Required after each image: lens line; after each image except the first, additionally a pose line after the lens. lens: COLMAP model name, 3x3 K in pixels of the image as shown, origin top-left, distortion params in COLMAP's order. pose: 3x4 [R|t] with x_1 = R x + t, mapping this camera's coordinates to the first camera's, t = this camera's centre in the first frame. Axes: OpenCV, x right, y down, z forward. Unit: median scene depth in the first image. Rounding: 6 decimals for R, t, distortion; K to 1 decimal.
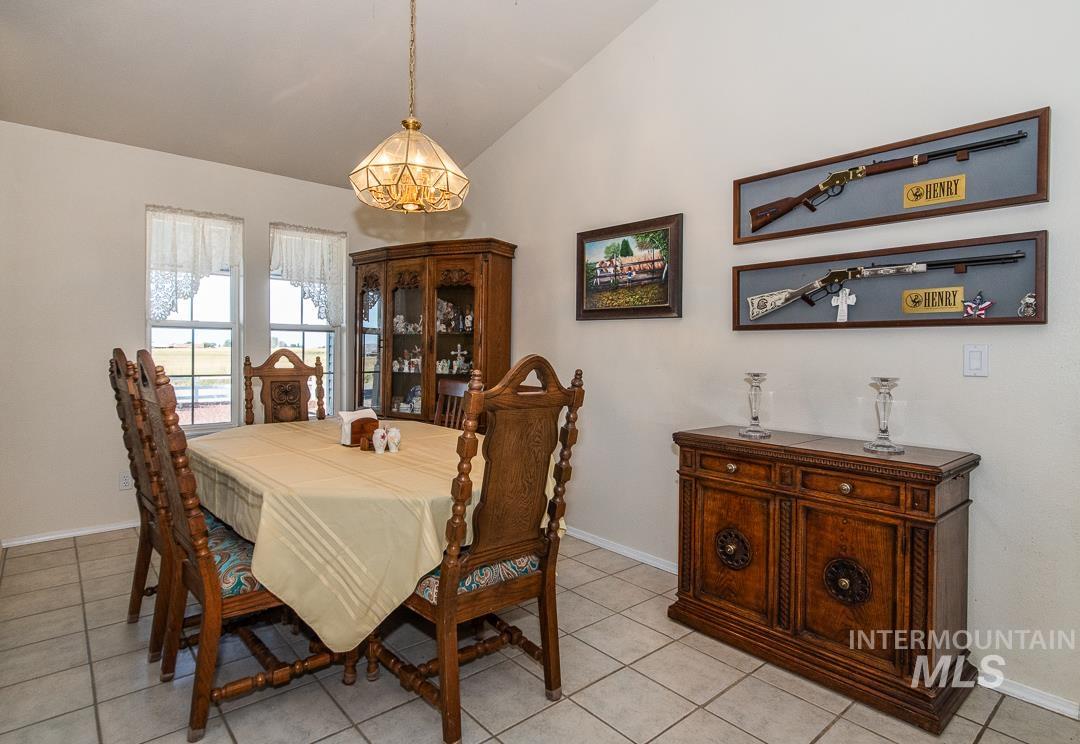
lens RADIAL K [[578.2, 0, 540.6], [0, 578.2, 359.5], [0, 0, 1]] dist [-0.000314, 0.000001]
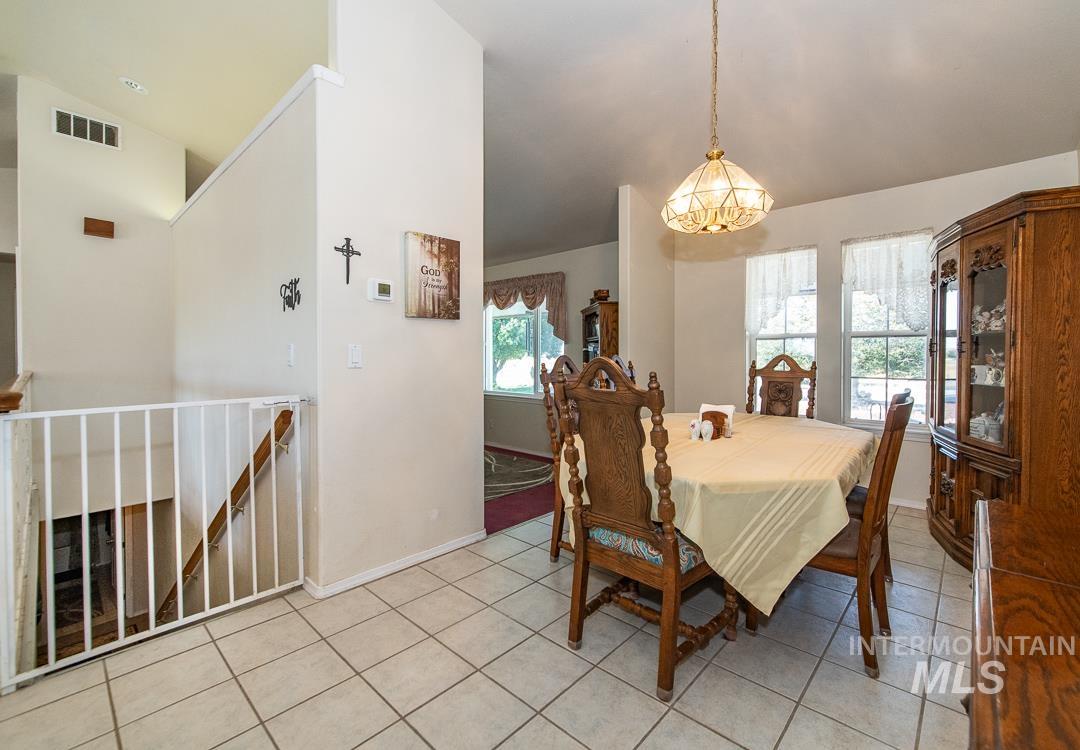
lens RADIAL K [[463.3, 0, 518.9], [0, 463.3, 360.9], [0, 0, 1]] dist [-0.001544, -0.000122]
pose [[0.083965, 0.002805, -0.996465, 0.442223], [-0.012519, 0.999920, 0.001760, 0.000181], [0.996390, 0.012327, 0.083994, 0.369753]]
